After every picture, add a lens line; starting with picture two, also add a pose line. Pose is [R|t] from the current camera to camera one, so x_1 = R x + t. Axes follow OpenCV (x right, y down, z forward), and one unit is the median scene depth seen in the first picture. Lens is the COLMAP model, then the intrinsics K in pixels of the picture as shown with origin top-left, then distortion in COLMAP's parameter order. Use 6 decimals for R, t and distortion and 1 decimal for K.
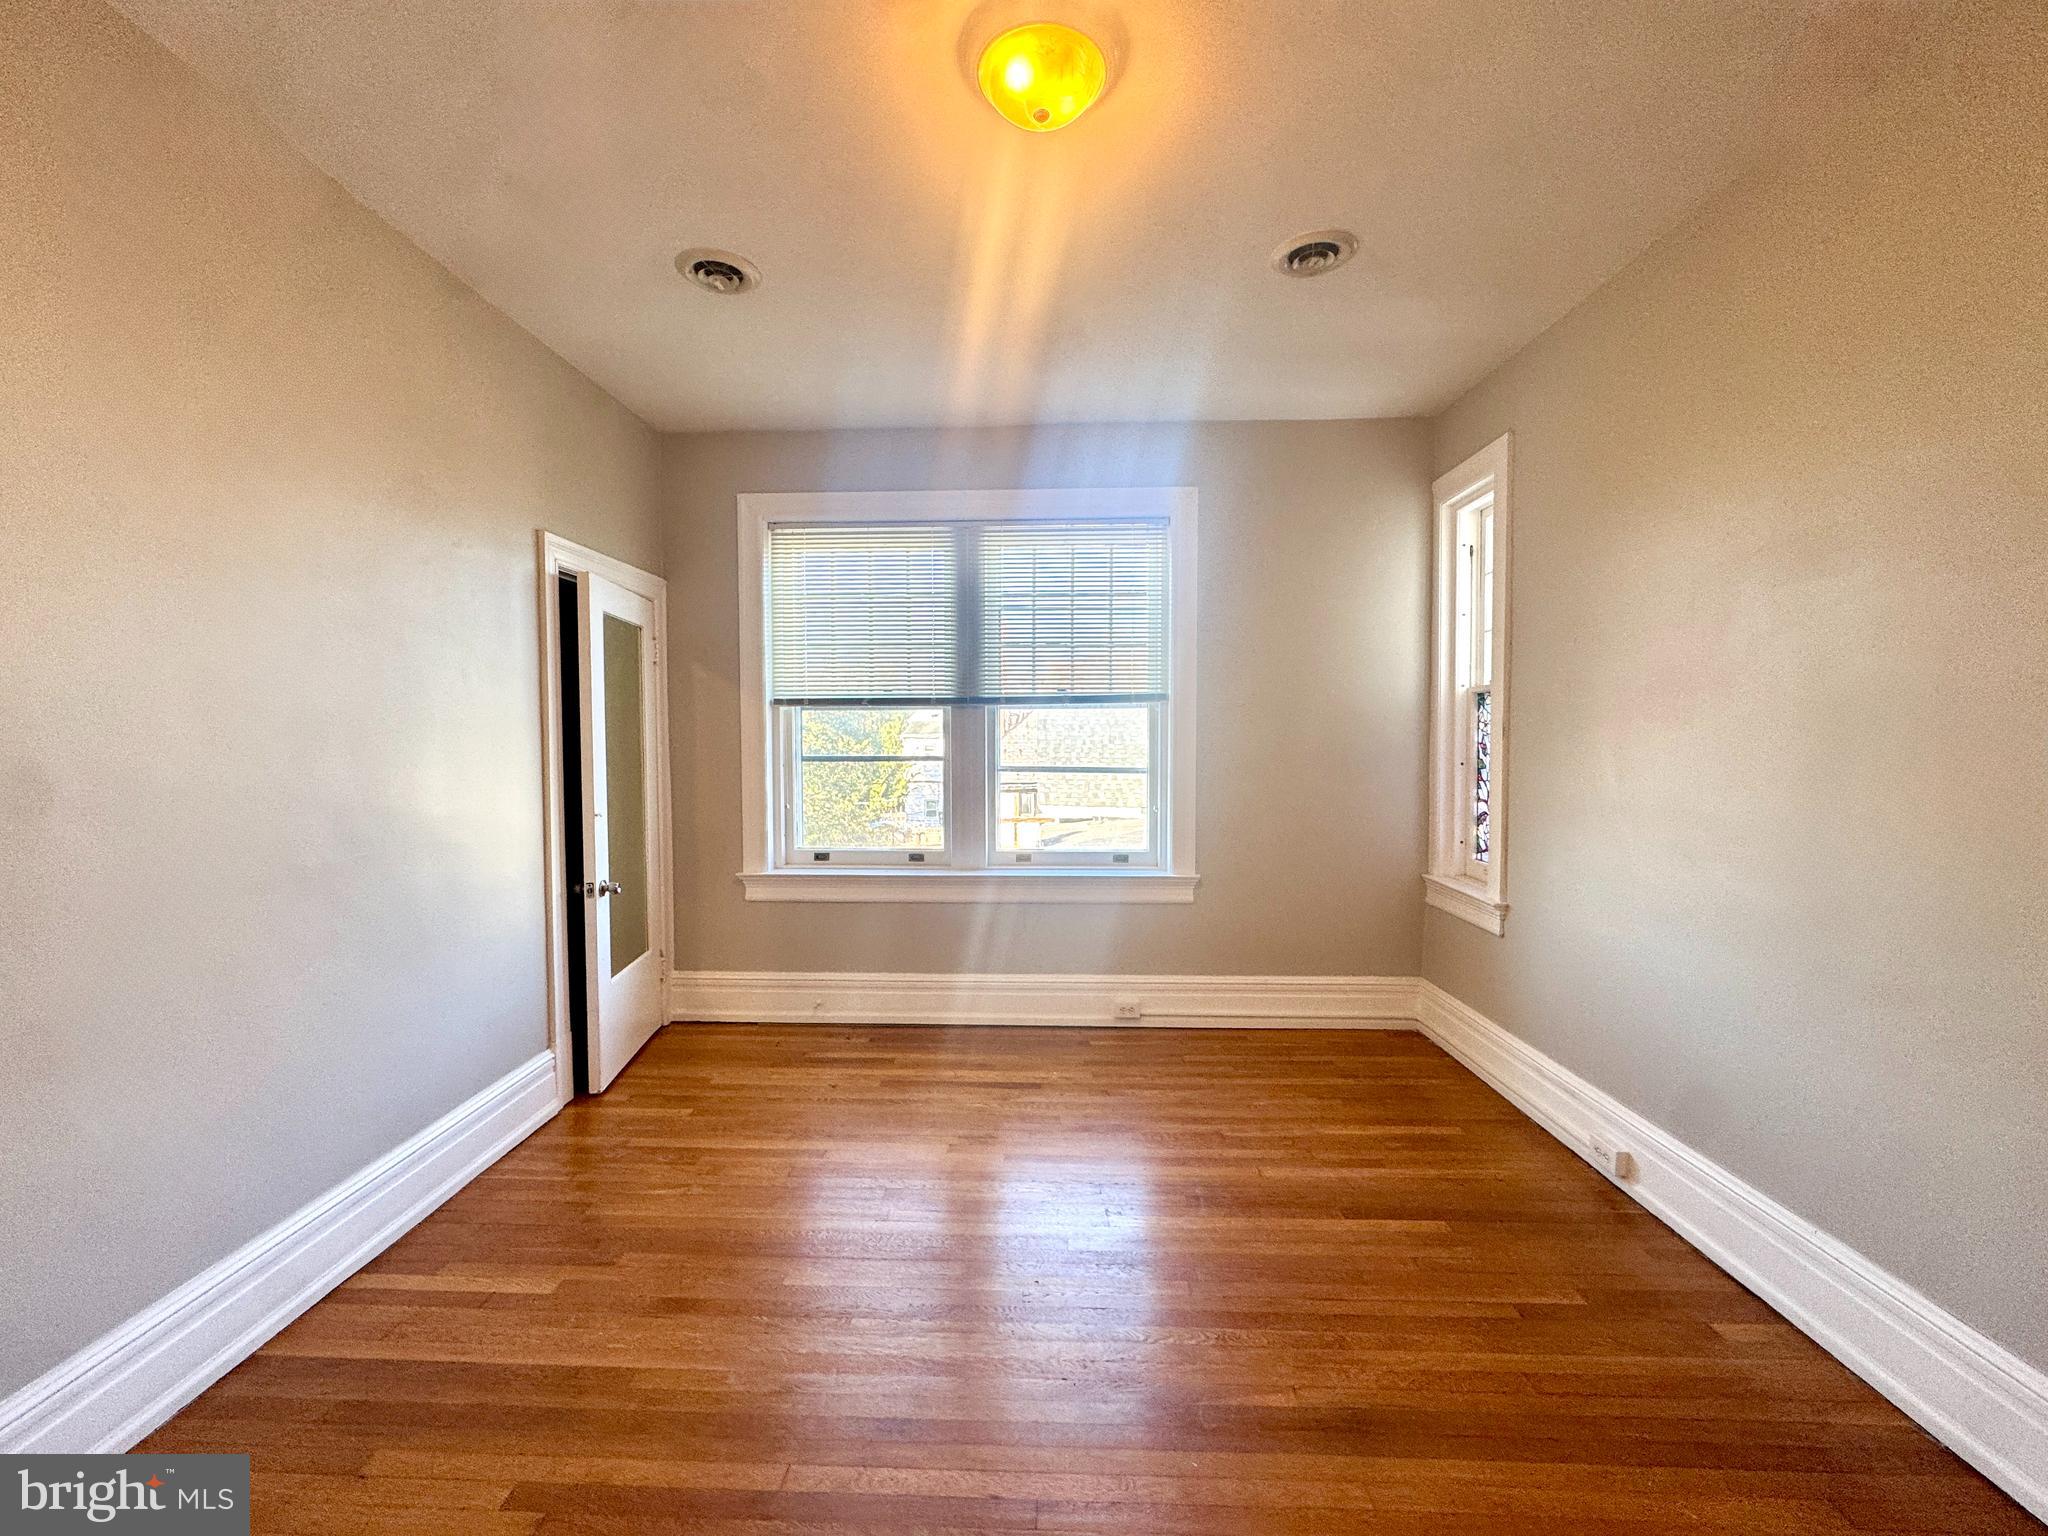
lens RADIAL K [[831.8, 0, 1022.5], [0, 831.8, 765.4], [0, 0, 1]] dist [0.001608, -0.000536]
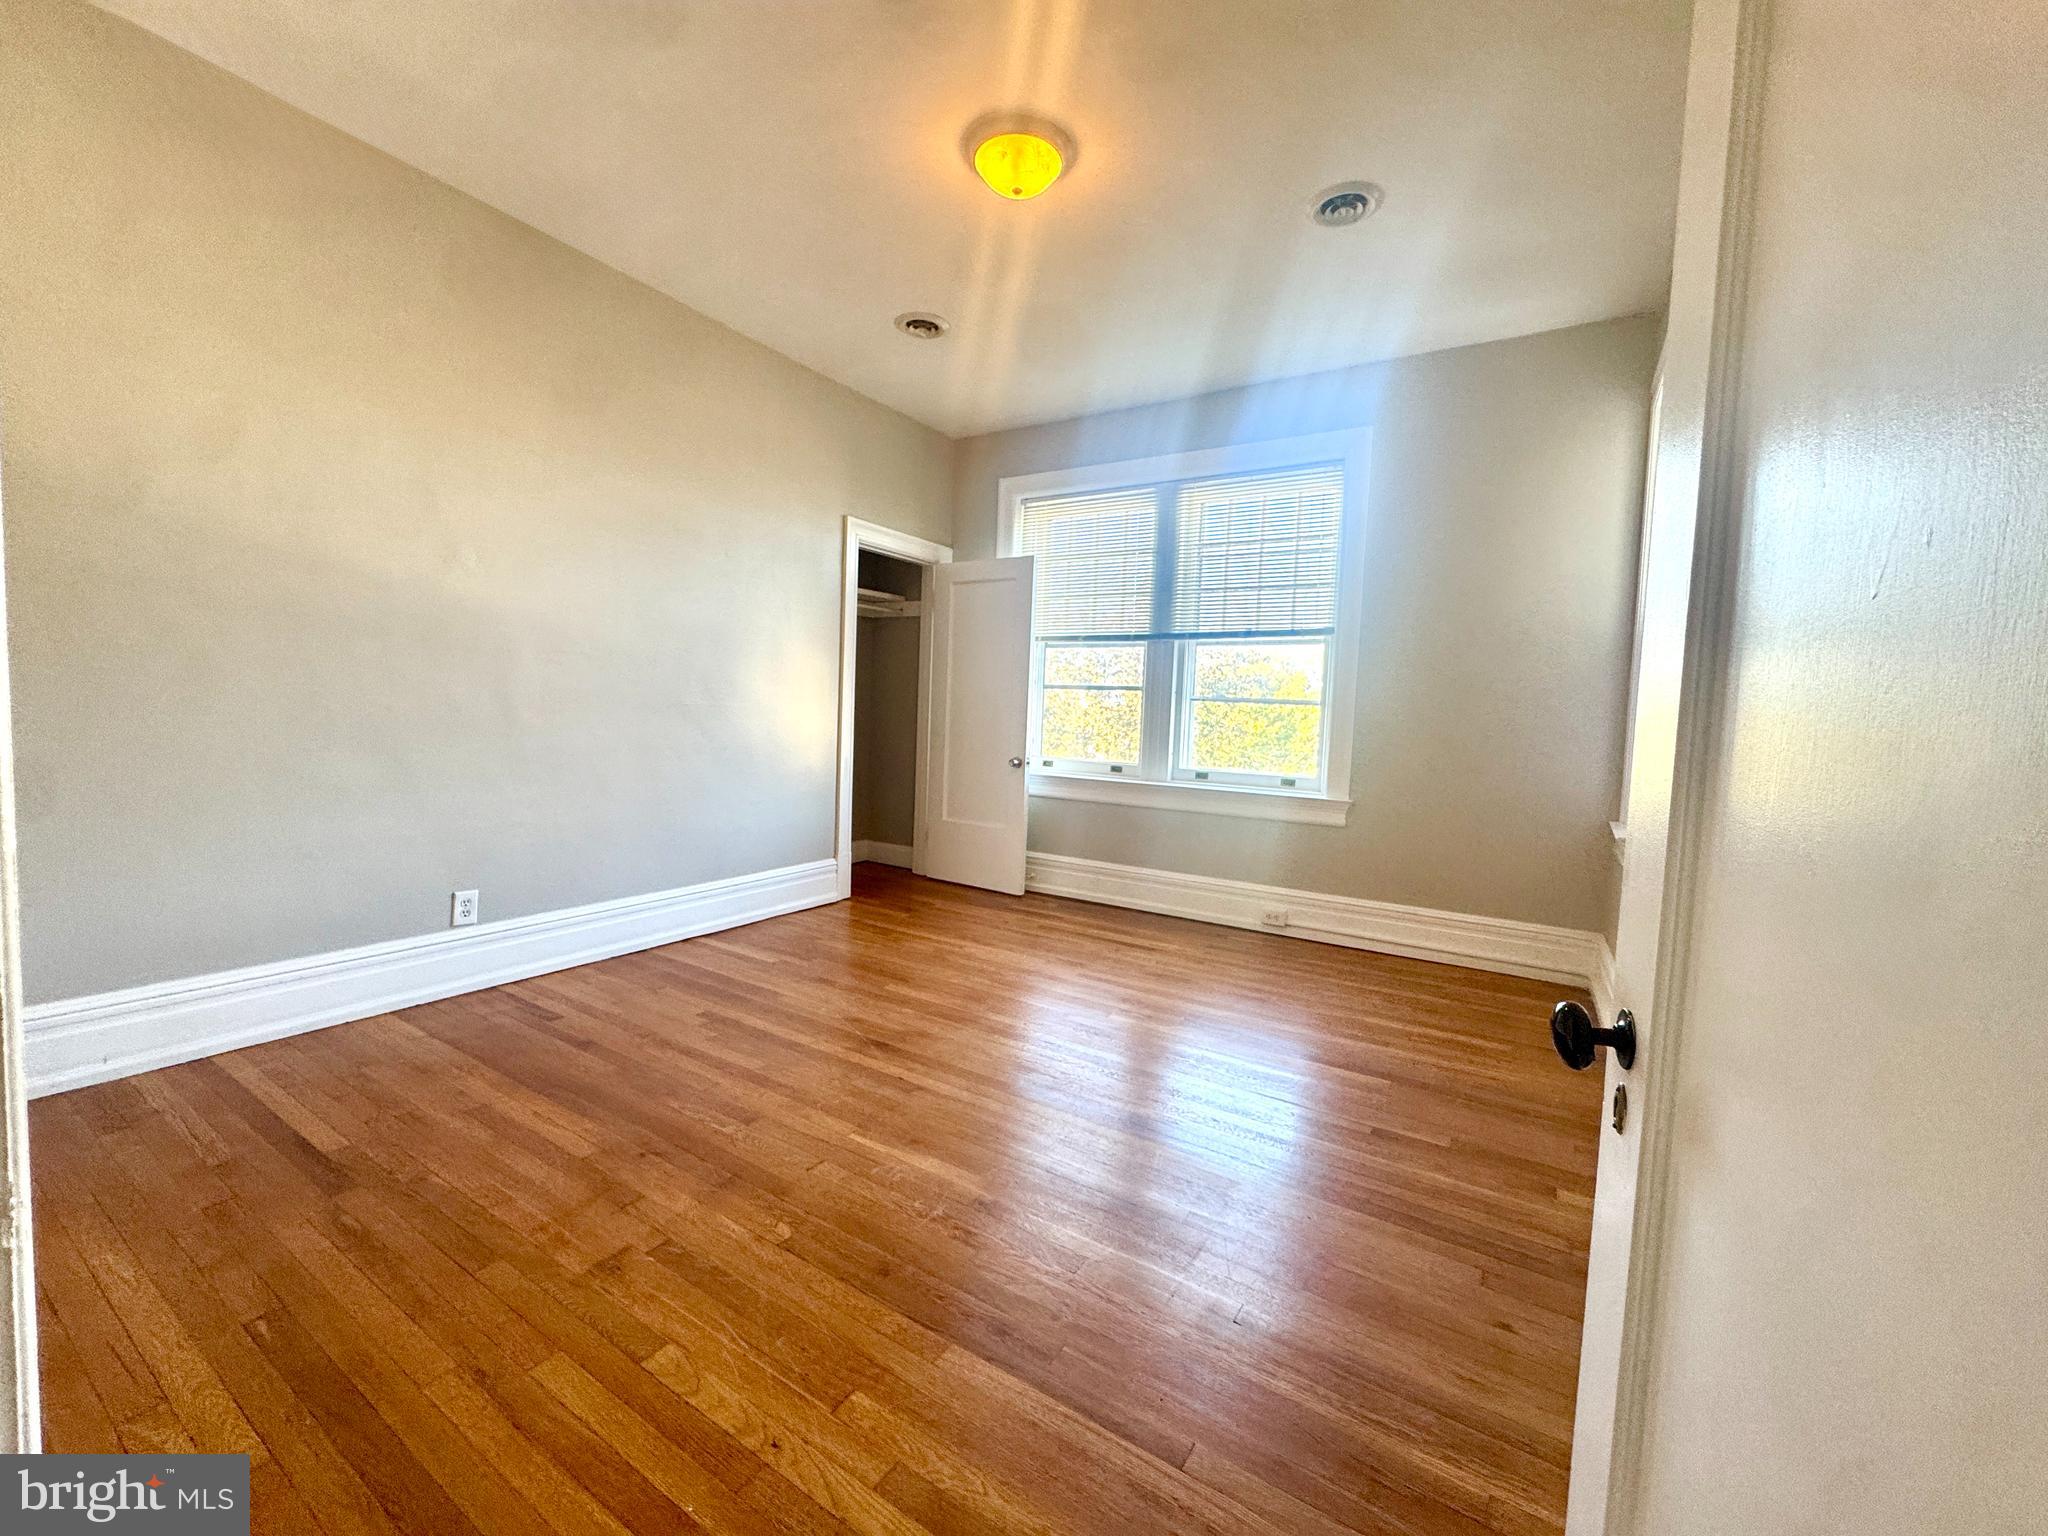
lens RADIAL K [[831.8, 0, 1015.5], [0, 831.8, 767.9], [0, 0, 1]] dist [0.001608, -0.000536]
pose [[0.861960, 0.072054, -0.501830, 0.366392], [-0.059954, 0.997390, 0.040228, 0.073356], [0.503419, -0.004588, 0.864030, -0.116826]]
